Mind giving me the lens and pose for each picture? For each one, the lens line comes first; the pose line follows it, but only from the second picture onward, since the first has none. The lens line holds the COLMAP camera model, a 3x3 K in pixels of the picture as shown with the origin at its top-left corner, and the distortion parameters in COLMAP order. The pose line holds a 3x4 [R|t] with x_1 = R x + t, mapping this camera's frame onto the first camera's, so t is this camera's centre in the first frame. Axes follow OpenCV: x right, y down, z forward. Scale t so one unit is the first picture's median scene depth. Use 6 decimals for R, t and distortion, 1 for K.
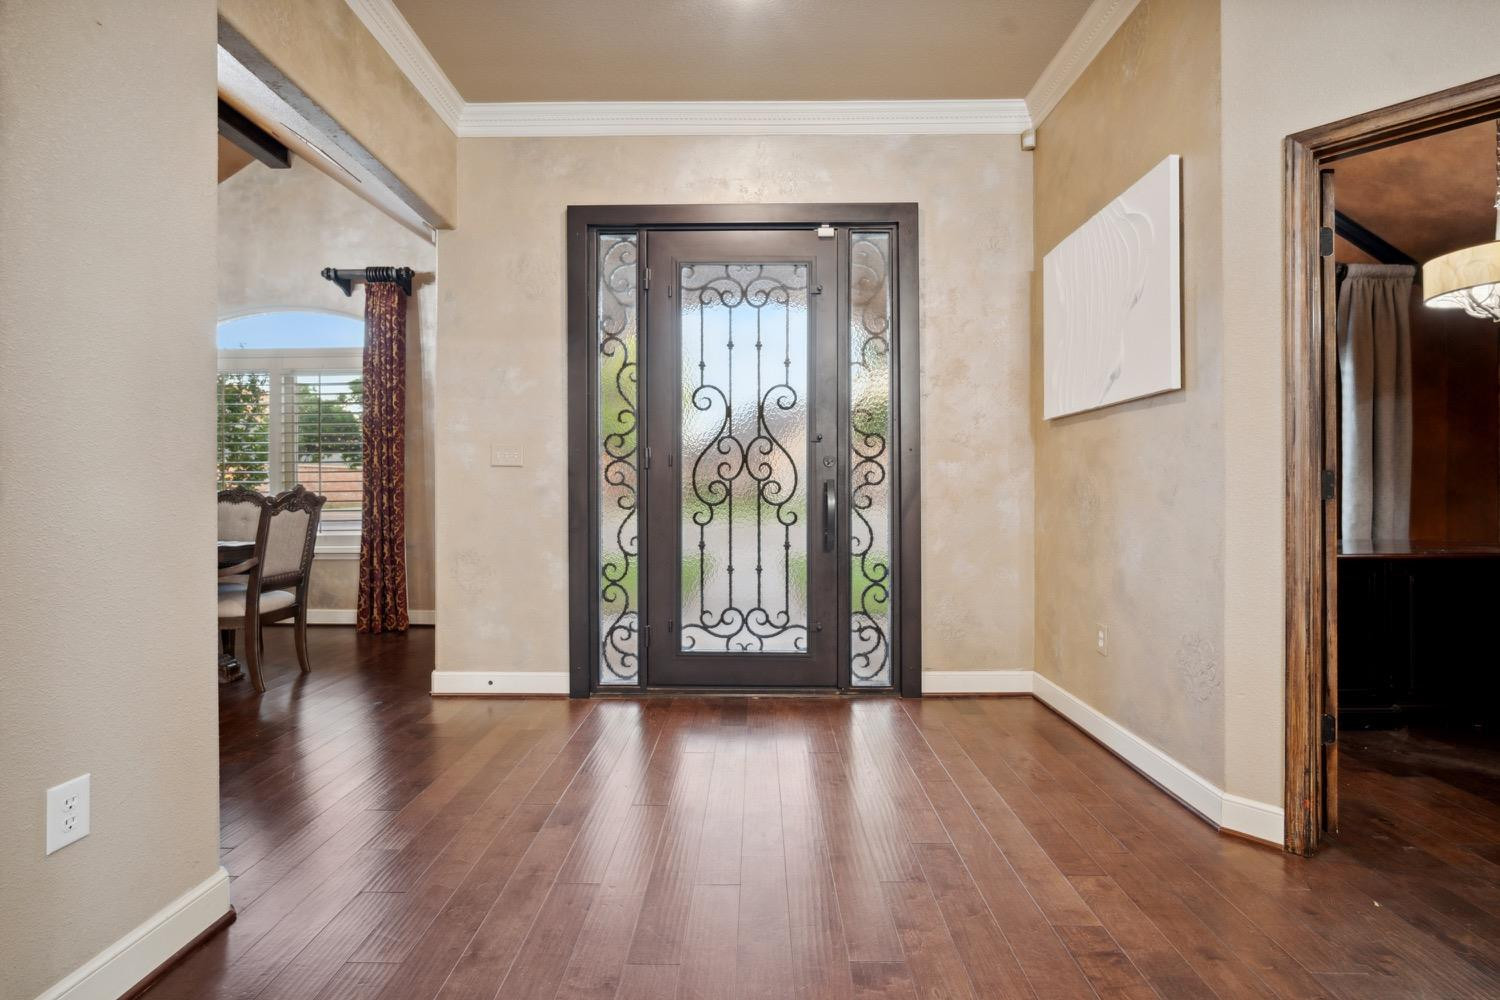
lens RADIAL K [[665.2, 0, 749.3], [0, 665.2, 487.6], [0, 0, 1]] dist [-0.009624, -0.000168]
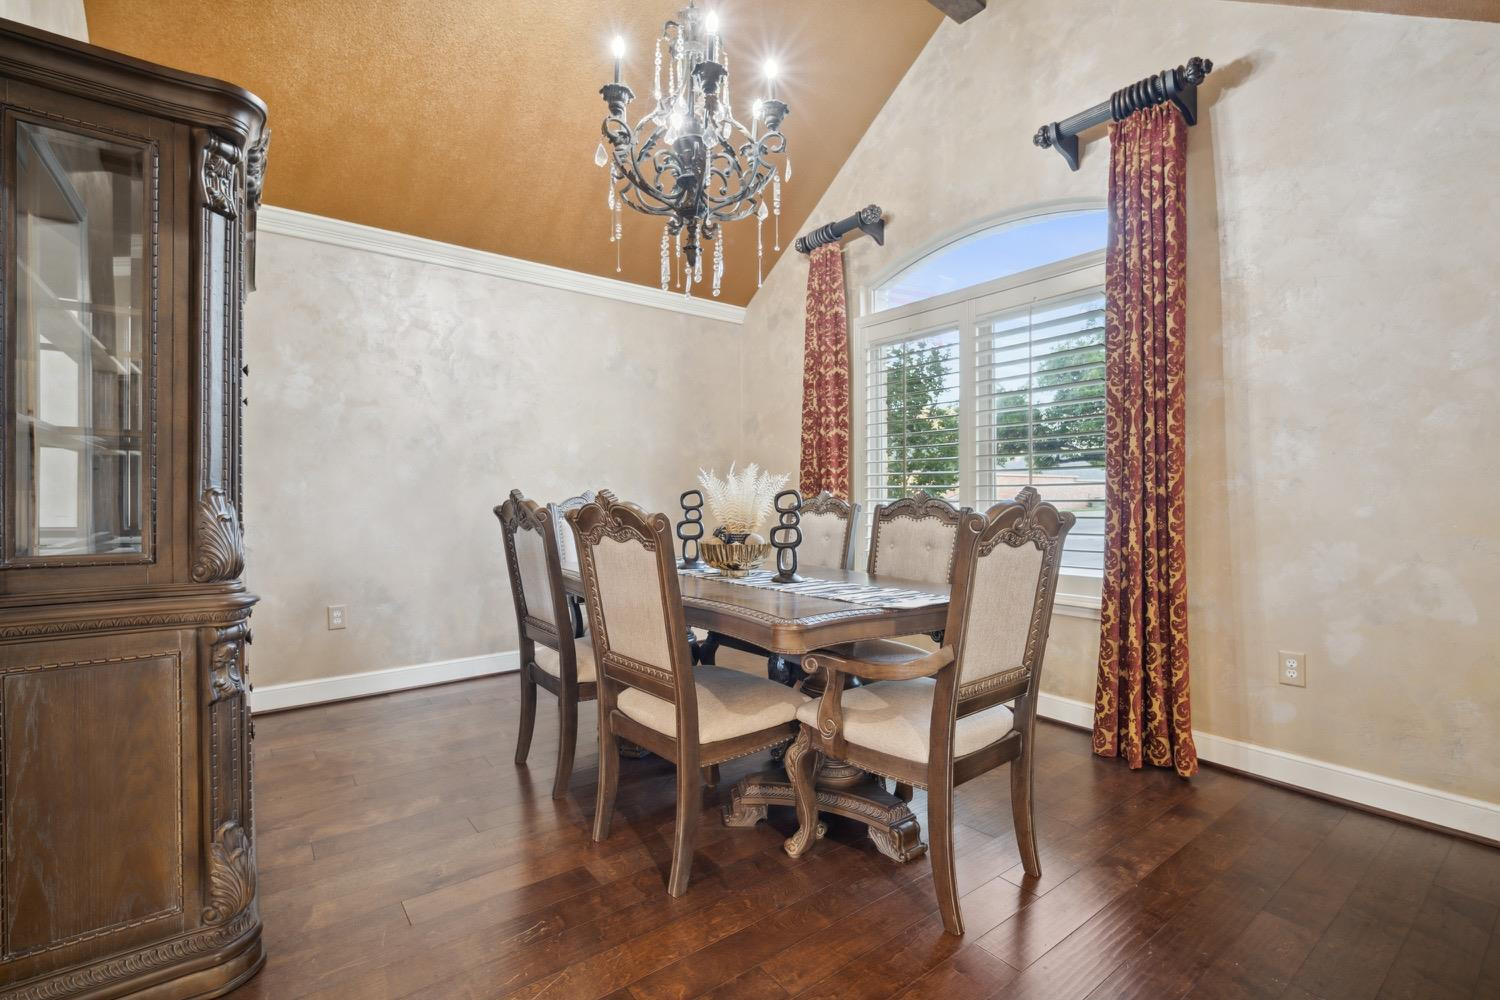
lens RADIAL K [[665.2, 0, 749.3], [0, 665.2, 487.6], [0, 0, 1]] dist [-0.009624, -0.000168]
pose [[0.607549, -0.004416, -0.794270, -0.325319], [-0.003604, 0.999959, -0.008317, -0.000310], [0.794274, 0.007916, 0.607508, 0.427629]]
